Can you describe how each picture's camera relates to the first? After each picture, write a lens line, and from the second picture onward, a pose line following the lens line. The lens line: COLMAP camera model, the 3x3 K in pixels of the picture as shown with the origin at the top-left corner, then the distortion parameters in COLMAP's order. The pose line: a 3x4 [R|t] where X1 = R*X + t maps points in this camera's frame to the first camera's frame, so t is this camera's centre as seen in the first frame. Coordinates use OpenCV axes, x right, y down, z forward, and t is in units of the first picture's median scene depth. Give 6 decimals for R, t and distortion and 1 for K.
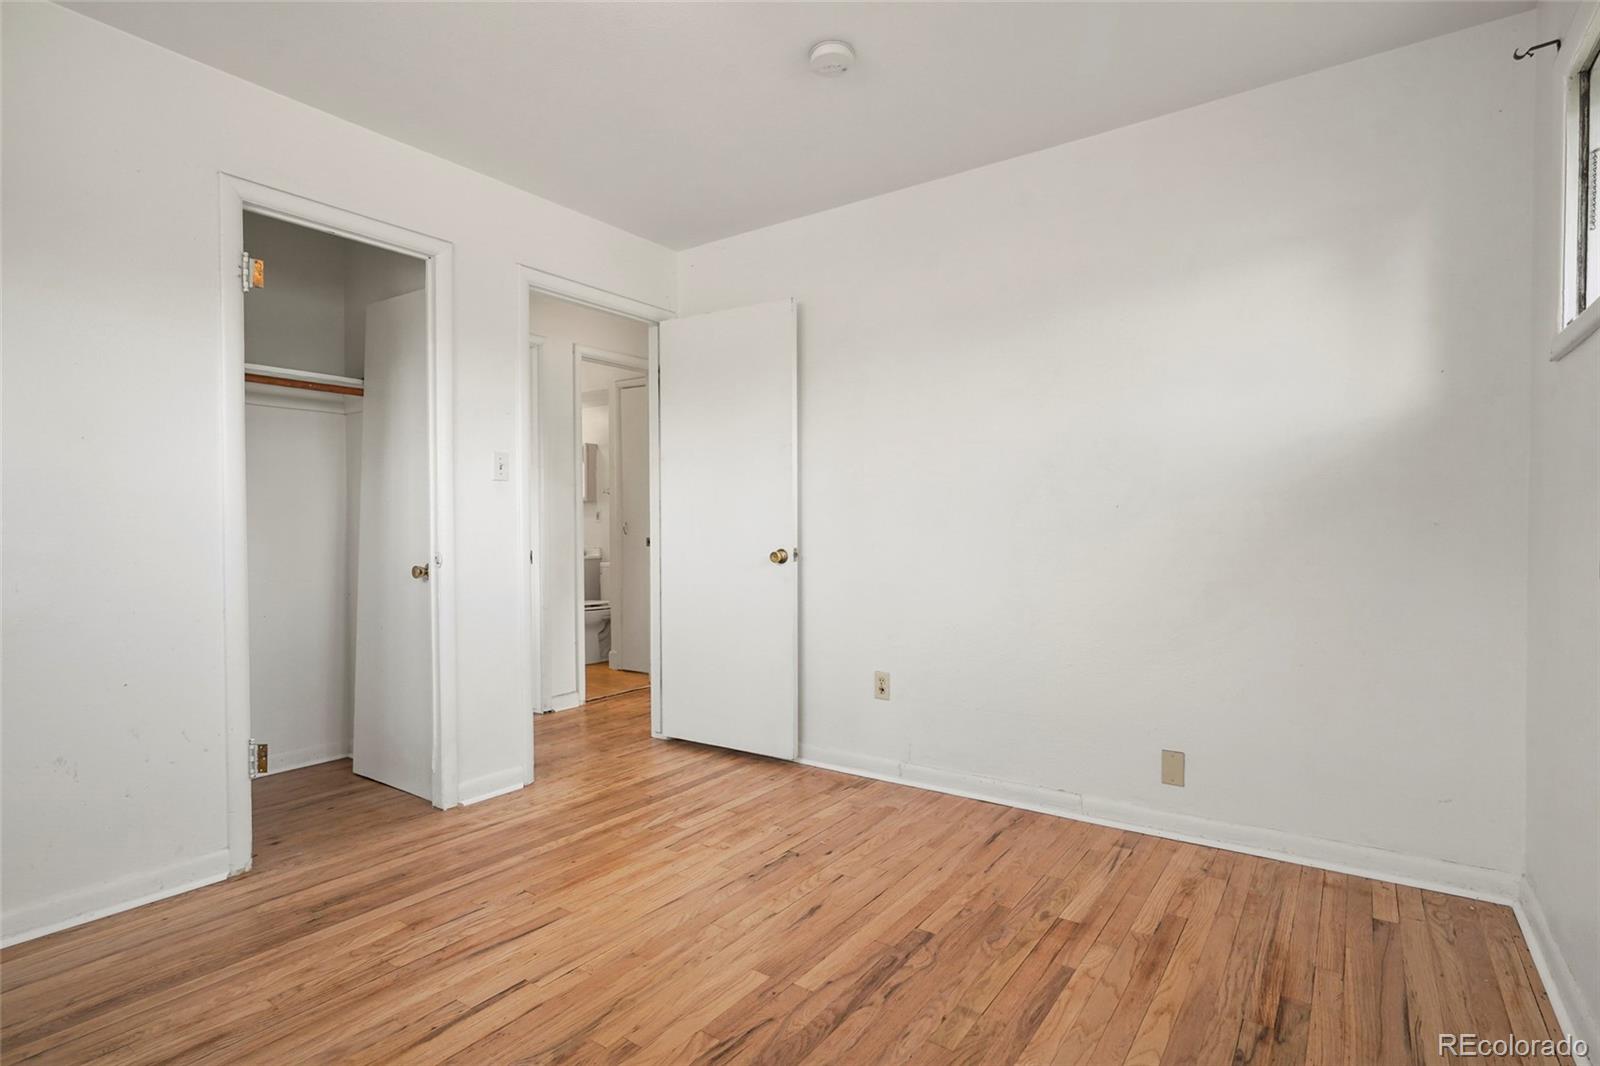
lens RADIAL K [[791.0, 0, 799.8], [0, 791.0, 533.7], [0, 0, 1]] dist [-0.014642, 0.004364]
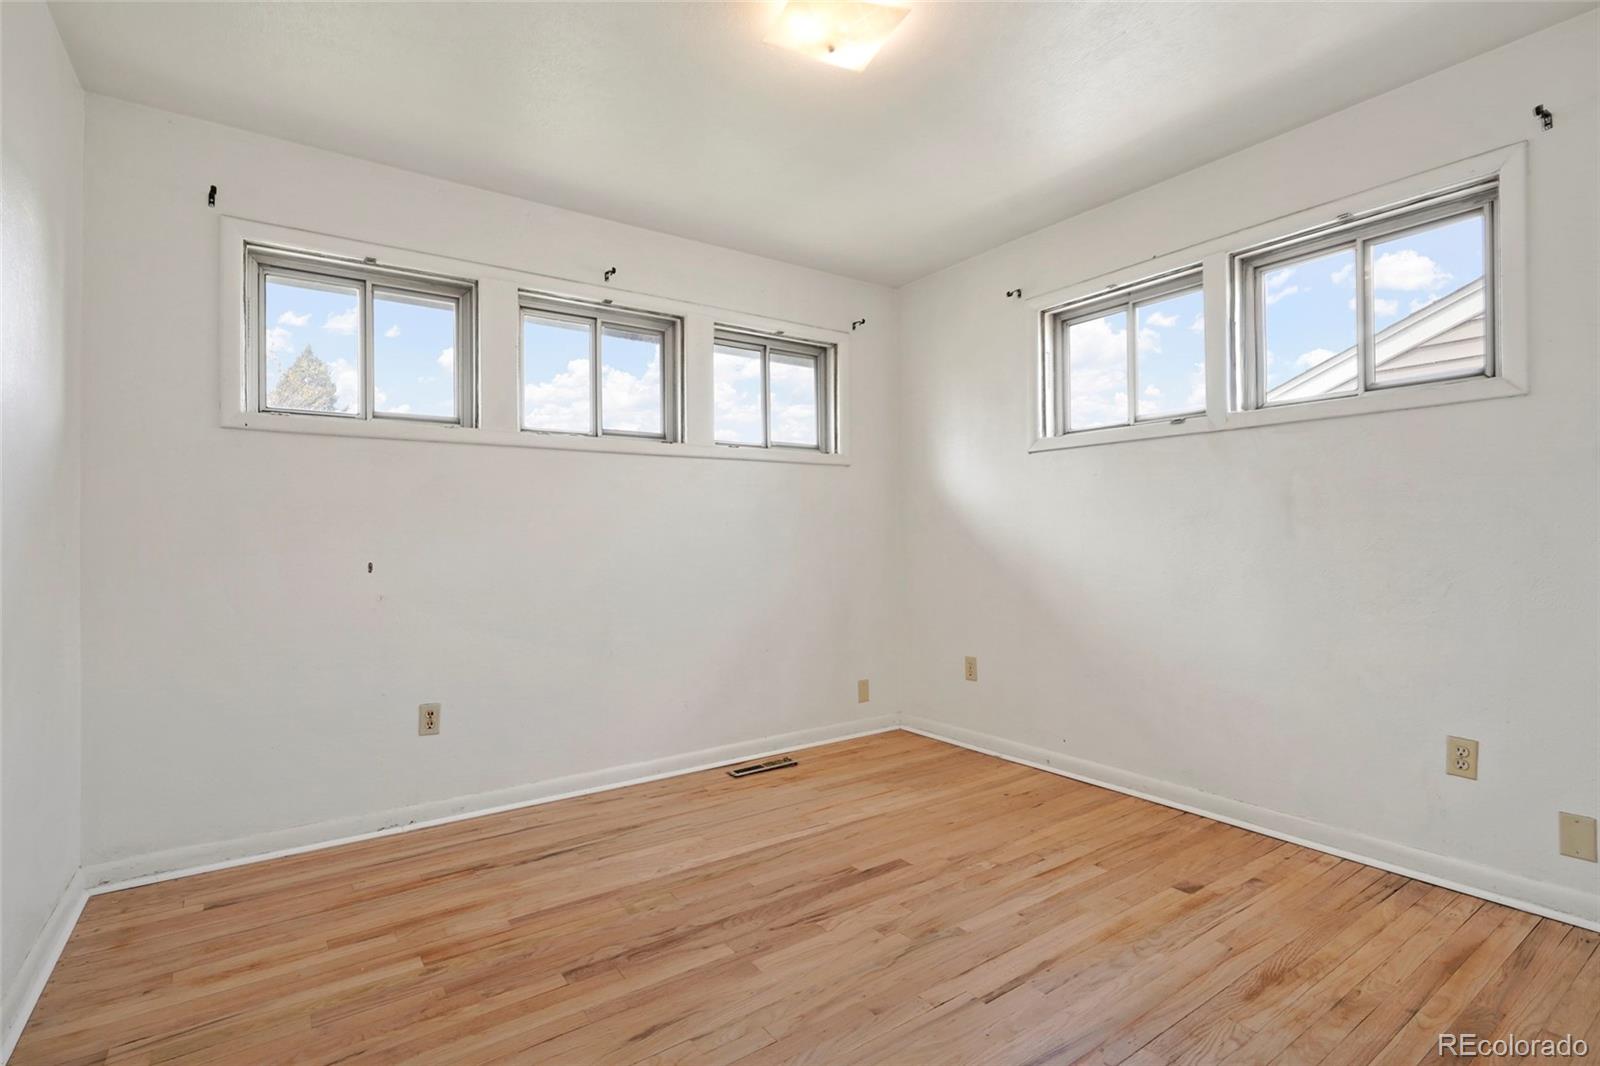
lens RADIAL K [[791.0, 0, 802.7], [0, 791.0, 535.7], [0, 0, 1]] dist [-0.014642, 0.004364]
pose [[-0.945007, 0.013675, 0.326763, -0.457526], [0.015389, 0.999878, 0.002660, -0.015719], [-0.326687, 0.007543, -0.945103, 1.968211]]
